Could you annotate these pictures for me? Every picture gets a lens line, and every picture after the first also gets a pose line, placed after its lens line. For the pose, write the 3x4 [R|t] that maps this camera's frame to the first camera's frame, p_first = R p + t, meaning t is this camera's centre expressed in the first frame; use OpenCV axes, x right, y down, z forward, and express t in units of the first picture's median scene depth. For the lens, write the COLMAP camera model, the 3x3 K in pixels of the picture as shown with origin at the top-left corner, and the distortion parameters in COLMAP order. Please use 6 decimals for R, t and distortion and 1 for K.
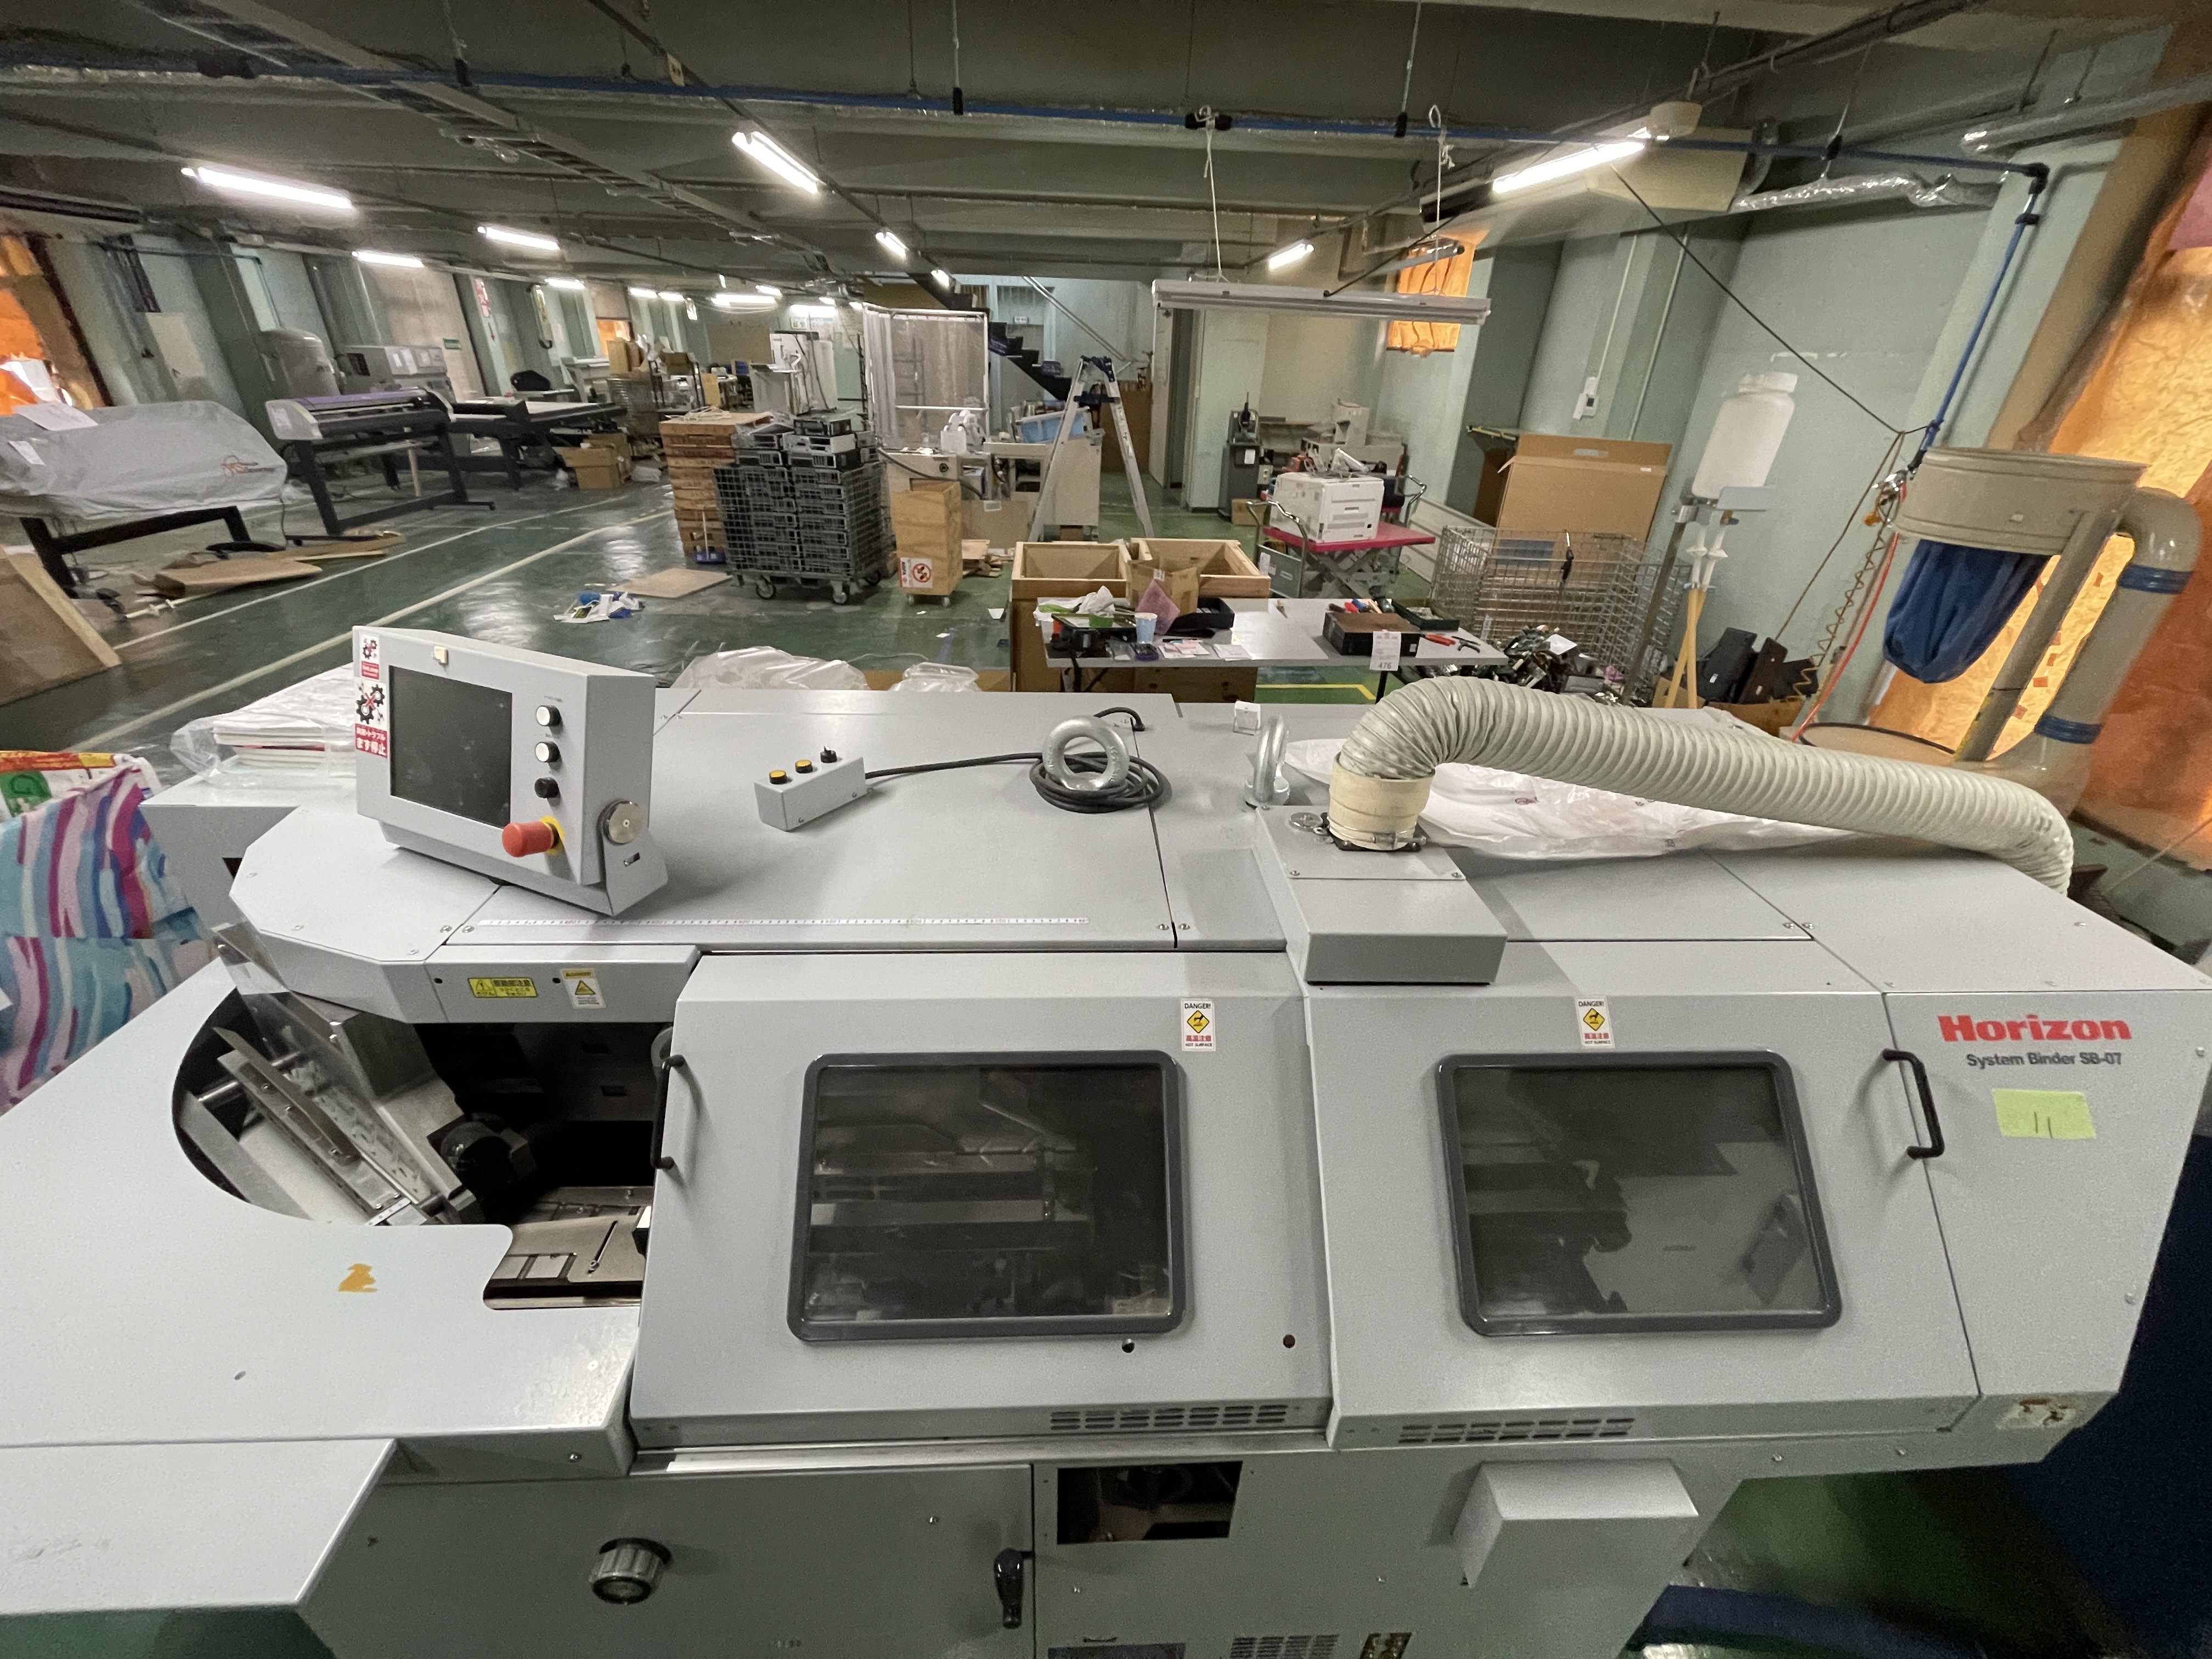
lens RADIAL K [[883.4, 0, 1107.1], [0, 883.4, 820.8], [0, 0, 1]] dist [-0.000254, 0.000685]
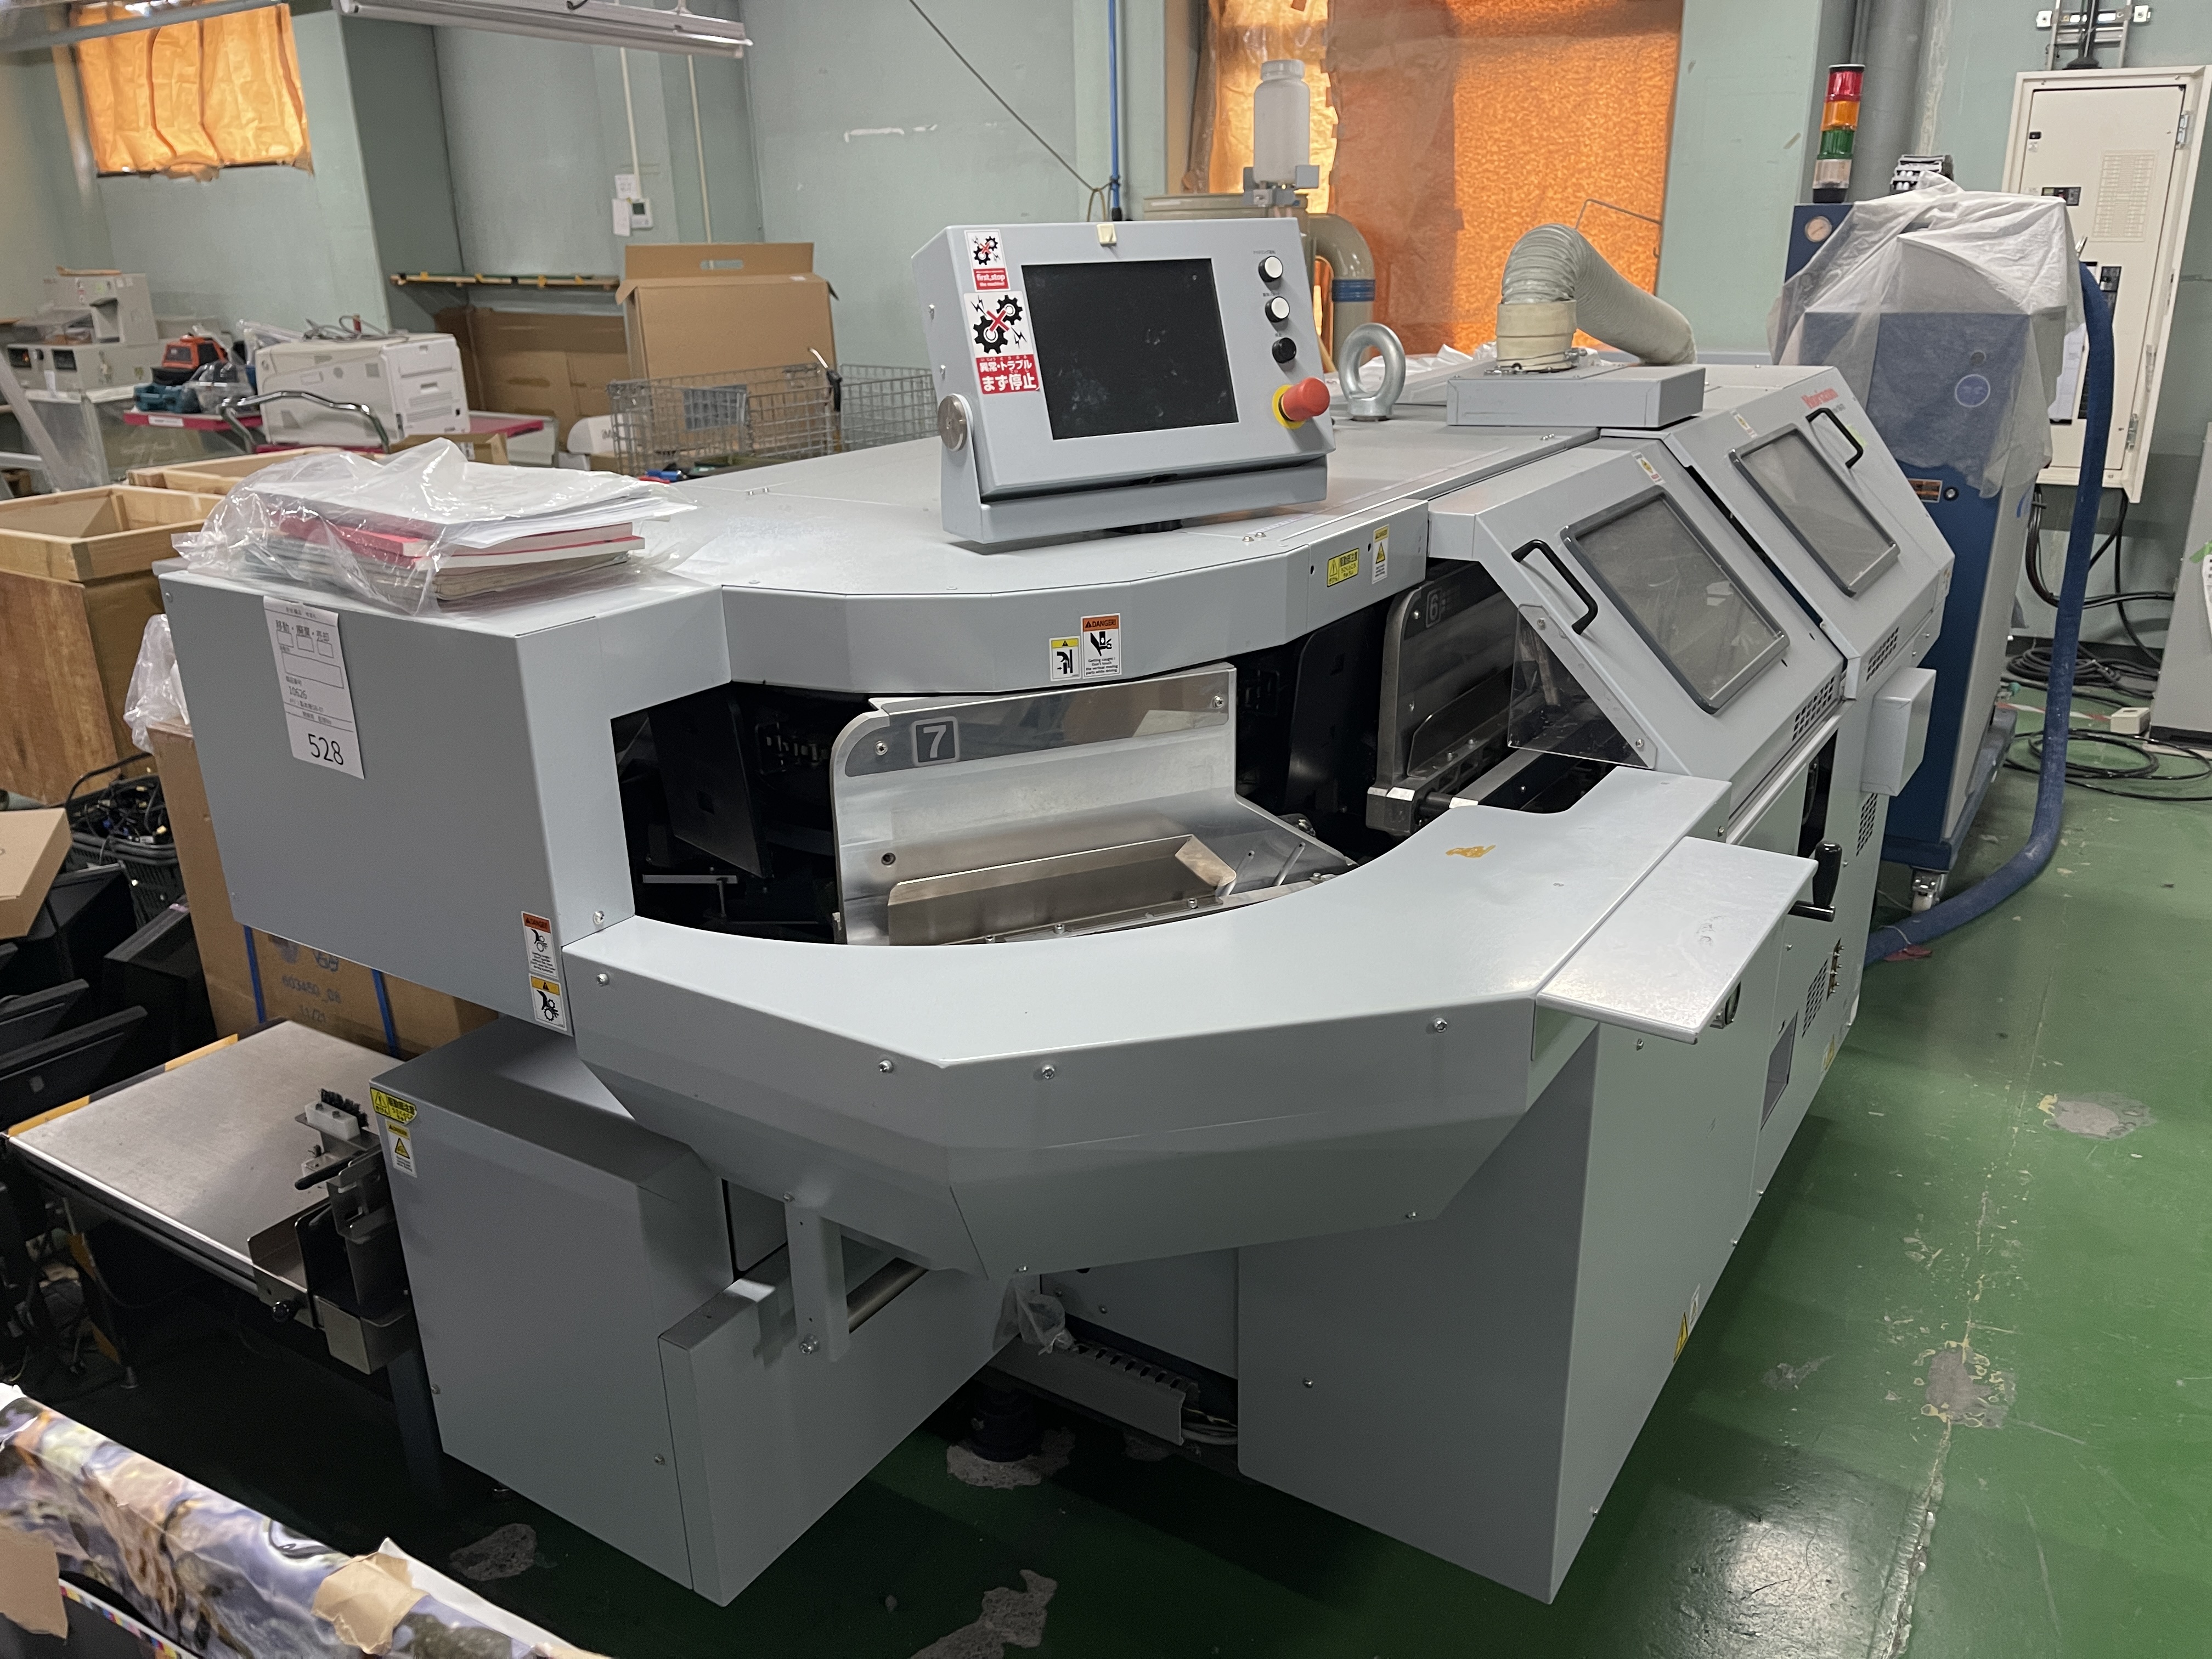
lens RADIAL K [[1657.0, 0, 1106.0], [0, 1657.0, 829.5], [0, 0, 1]] dist [0.059192, -0.083121]
pose [[0.587534, -0.317226, 0.744427, -0.247777], [0.416786, 0.907176, 0.057634, 0.026926], [-0.693609, 0.276405, 0.665212, 0.014018]]
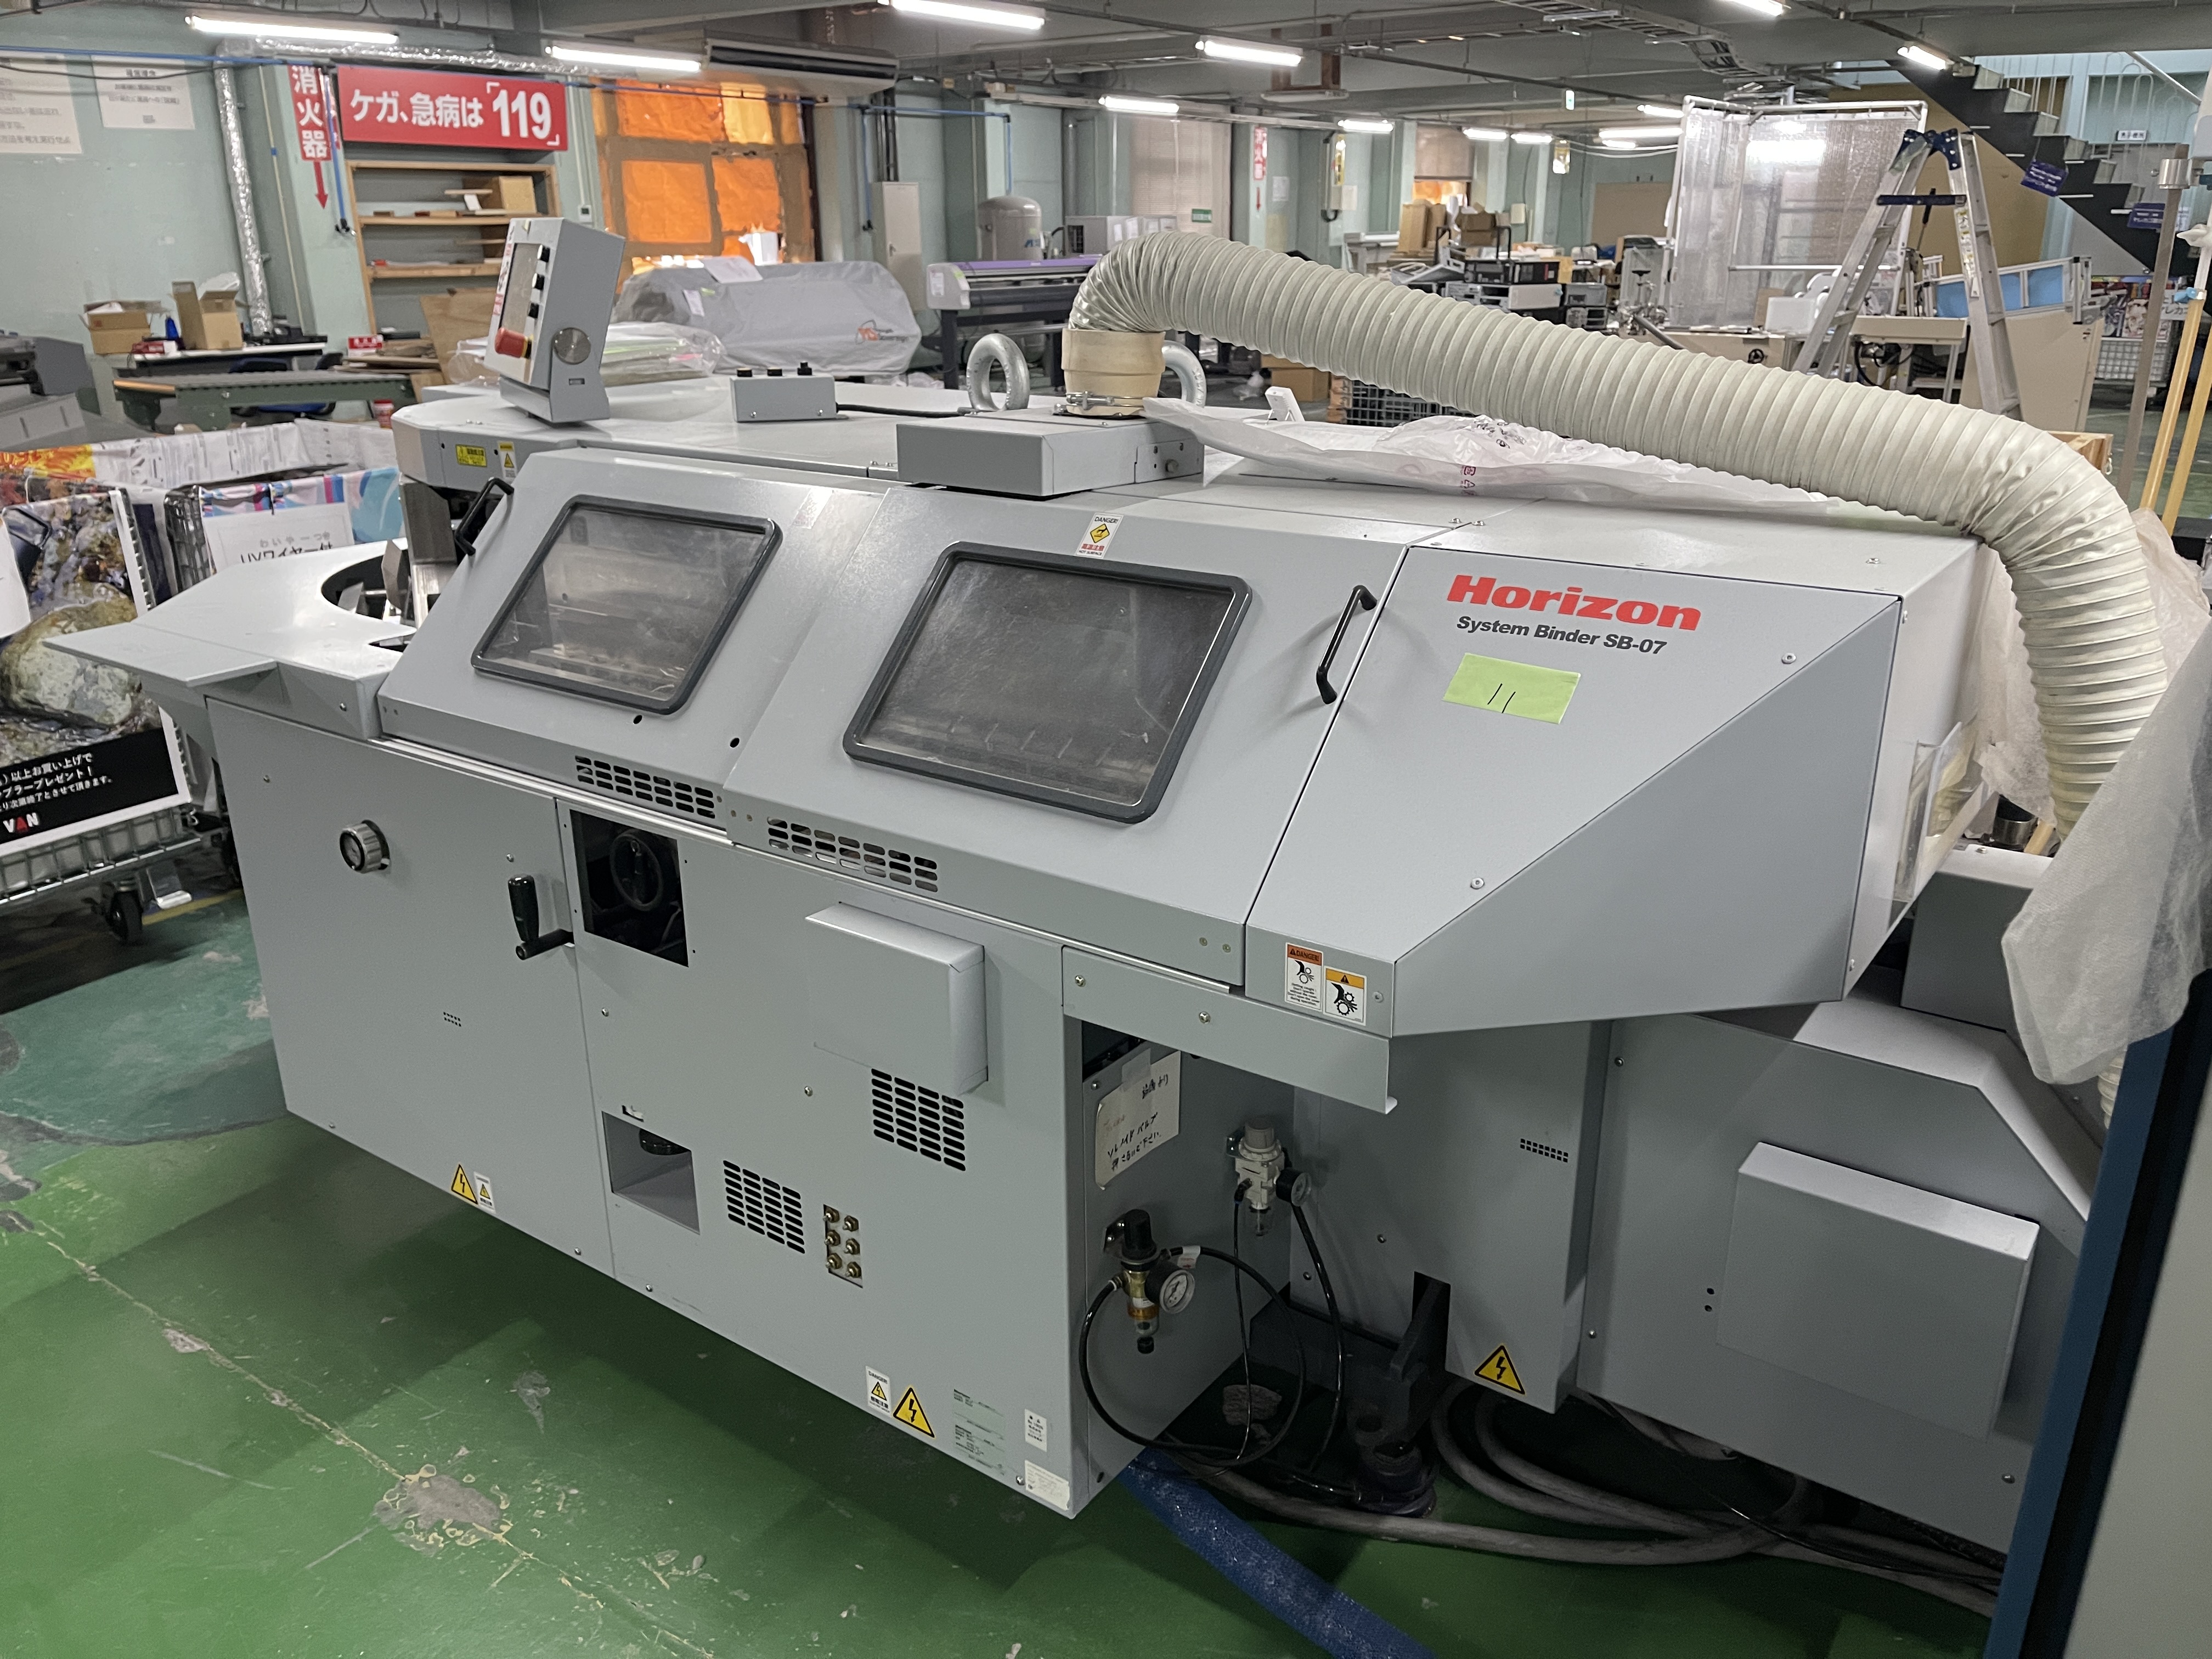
lens RADIAL K [[1684.7, 0, 1151.8], [0, 1684.7, 819.2], [0, 0, 1]] dist [0.058951, -0.084643]
pose [[0.790942, 0.171026, -0.587503, 0.192334], [-0.263358, 0.961812, -0.074562, 0.072123], [0.552316, 0.213698, 0.805779, -0.040306]]
